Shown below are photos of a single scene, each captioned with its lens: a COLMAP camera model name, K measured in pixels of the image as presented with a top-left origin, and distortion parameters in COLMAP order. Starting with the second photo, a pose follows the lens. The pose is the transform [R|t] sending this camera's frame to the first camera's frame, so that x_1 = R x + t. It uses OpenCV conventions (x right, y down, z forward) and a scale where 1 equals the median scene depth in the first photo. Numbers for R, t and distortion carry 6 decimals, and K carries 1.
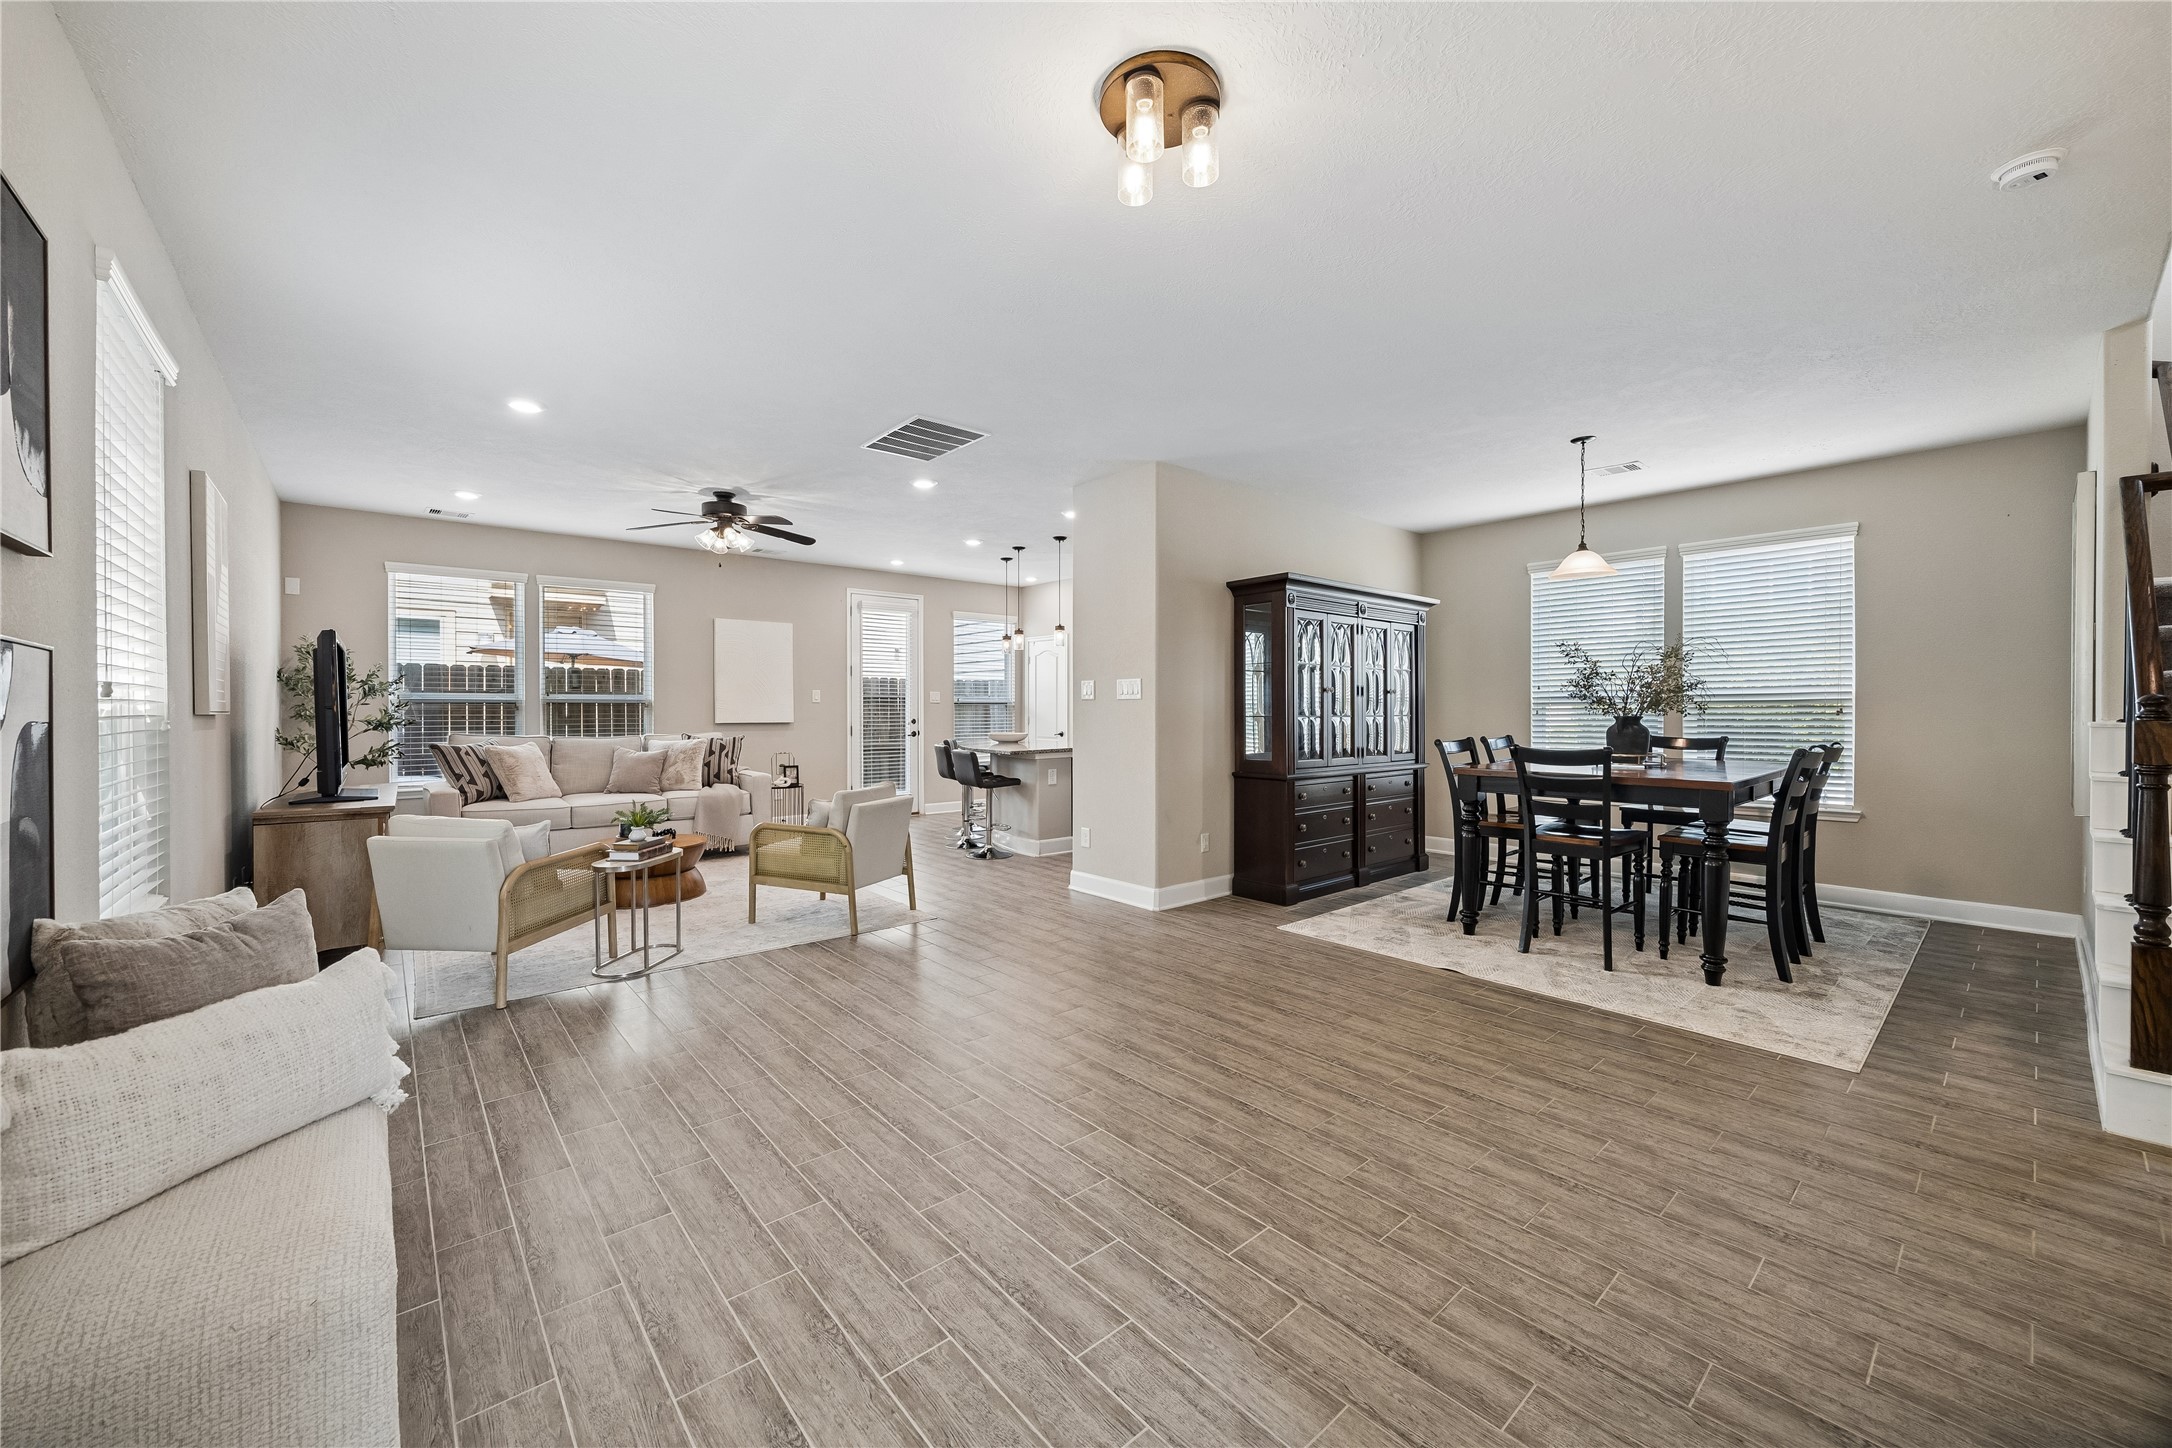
lens RADIAL K [[827.5, 0, 1081.0], [0, 827.5, 711.6], [0, 0, 1]] dist [-0.002322, -0.000145]
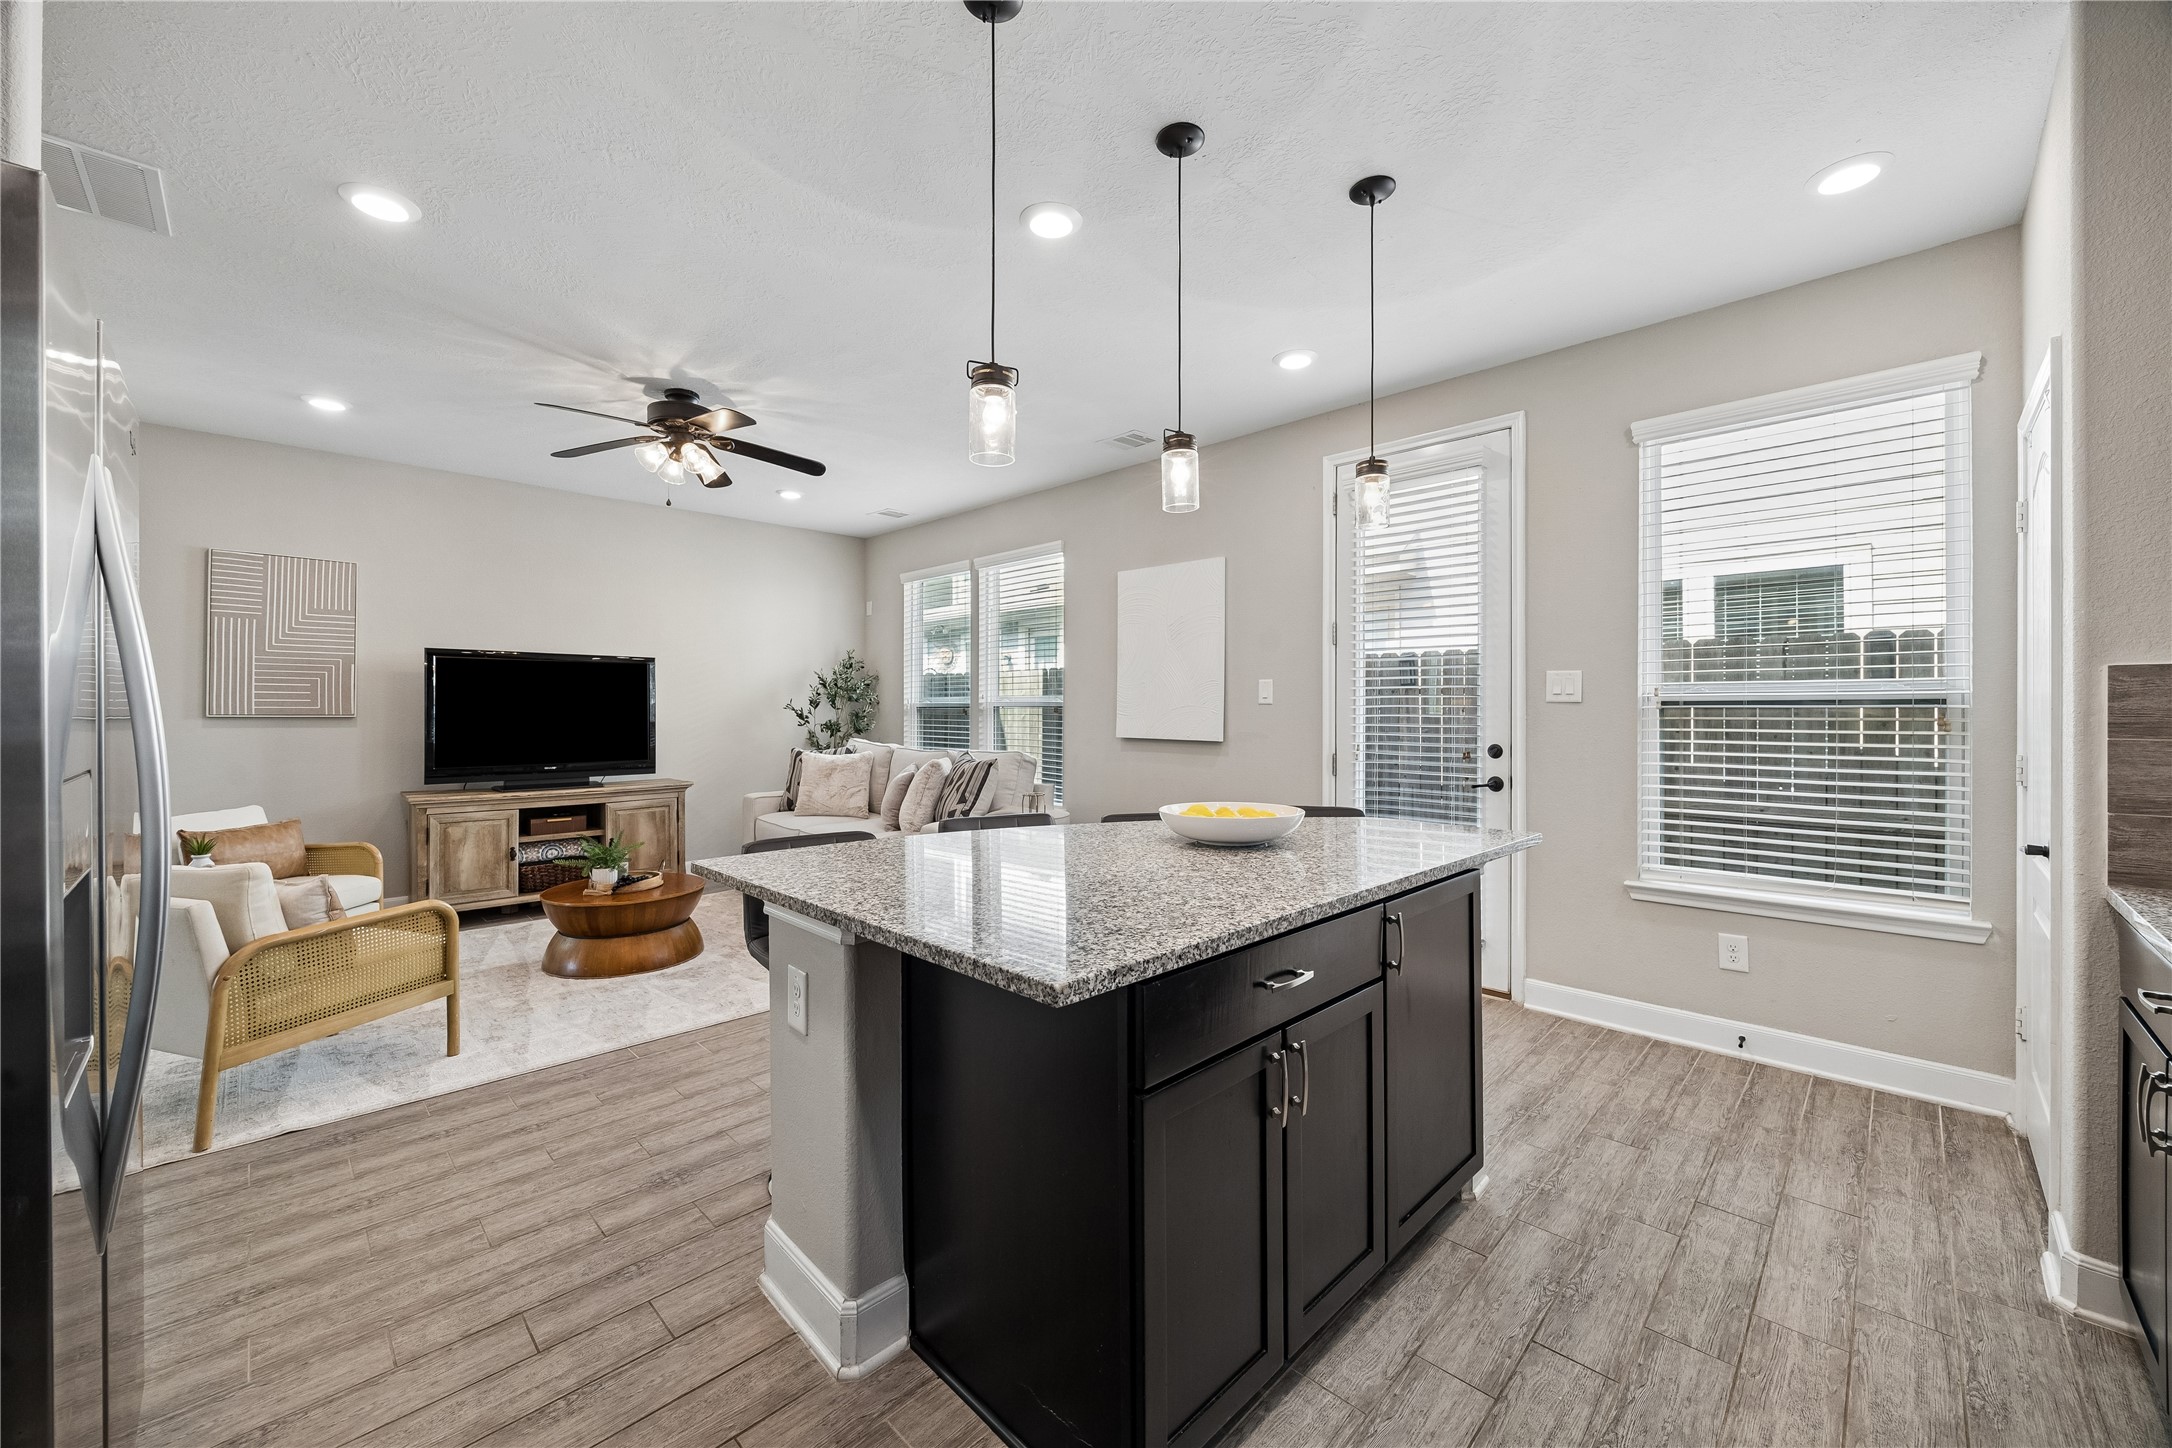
lens RADIAL K [[827.5, 0, 1081.0], [0, 827.5, 711.6], [0, 0, 1]] dist [-0.002322, -0.000145]
pose [[0.083811, 0.002703, -0.996478, 0.338924], [-0.006290, 0.999978, 0.002184, -0.012942], [0.996462, 0.006085, 0.083826, 1.632984]]
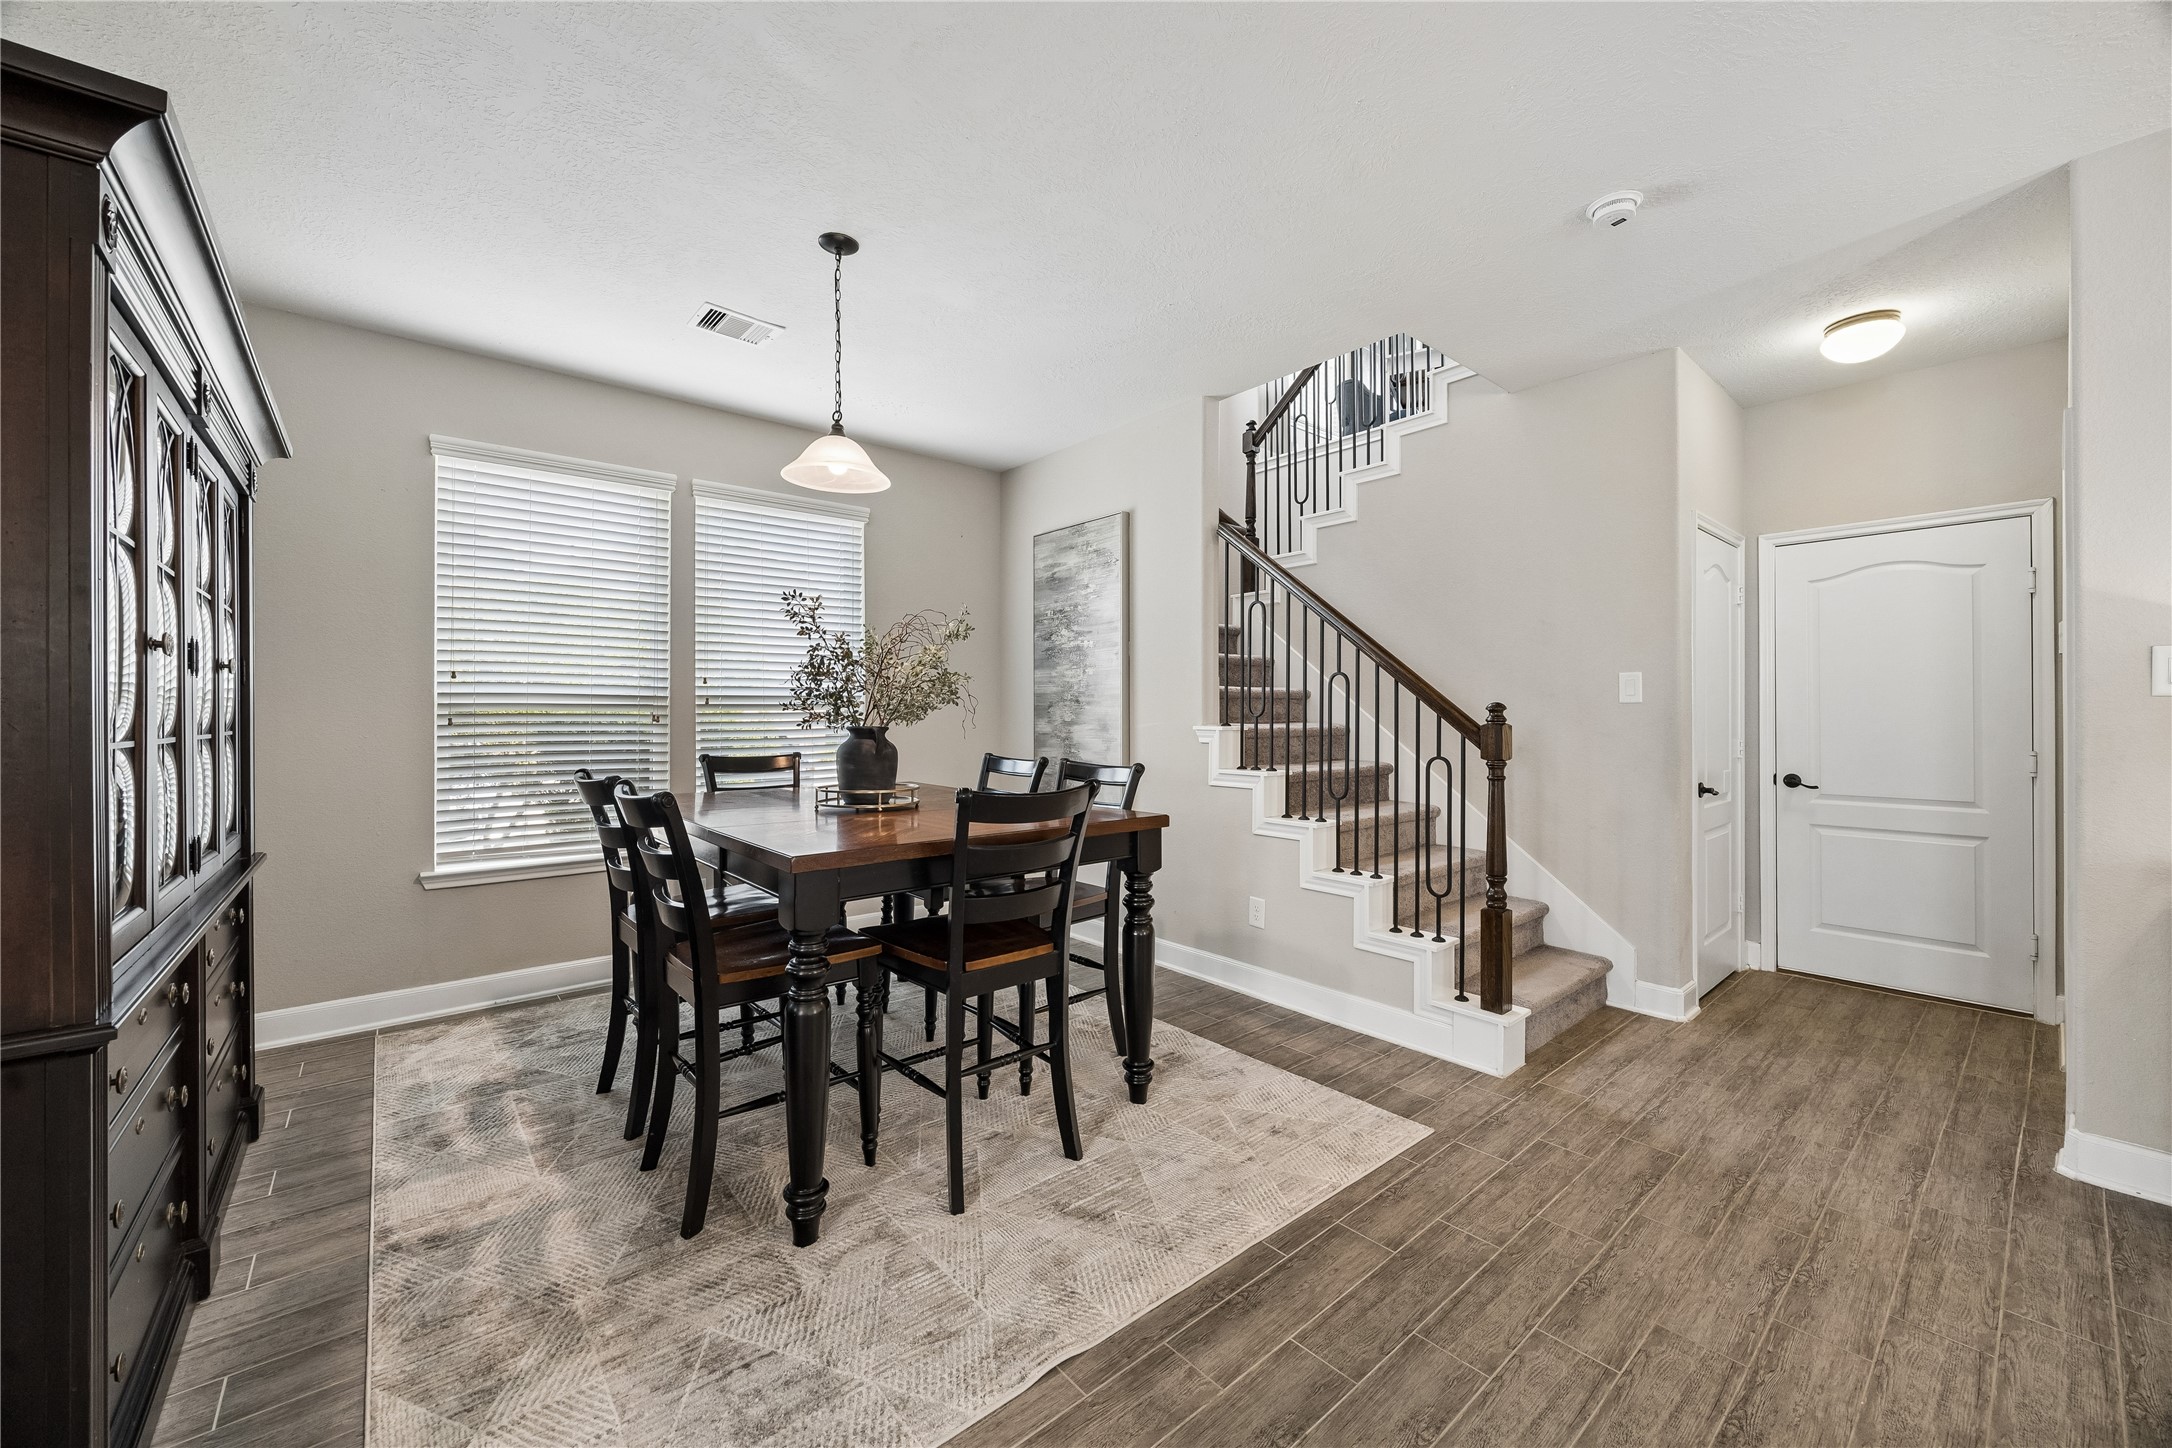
lens RADIAL K [[827.5, 0, 1081.0], [0, 827.5, 711.6], [0, 0, 1]] dist [-0.002322, -0.000145]
pose [[0.010514, 0.005417, 0.999930, 0.037968], [0.005323, 0.999971, -0.005474, -0.002136], [-0.999931, 0.005380, 0.010485, 0.841085]]
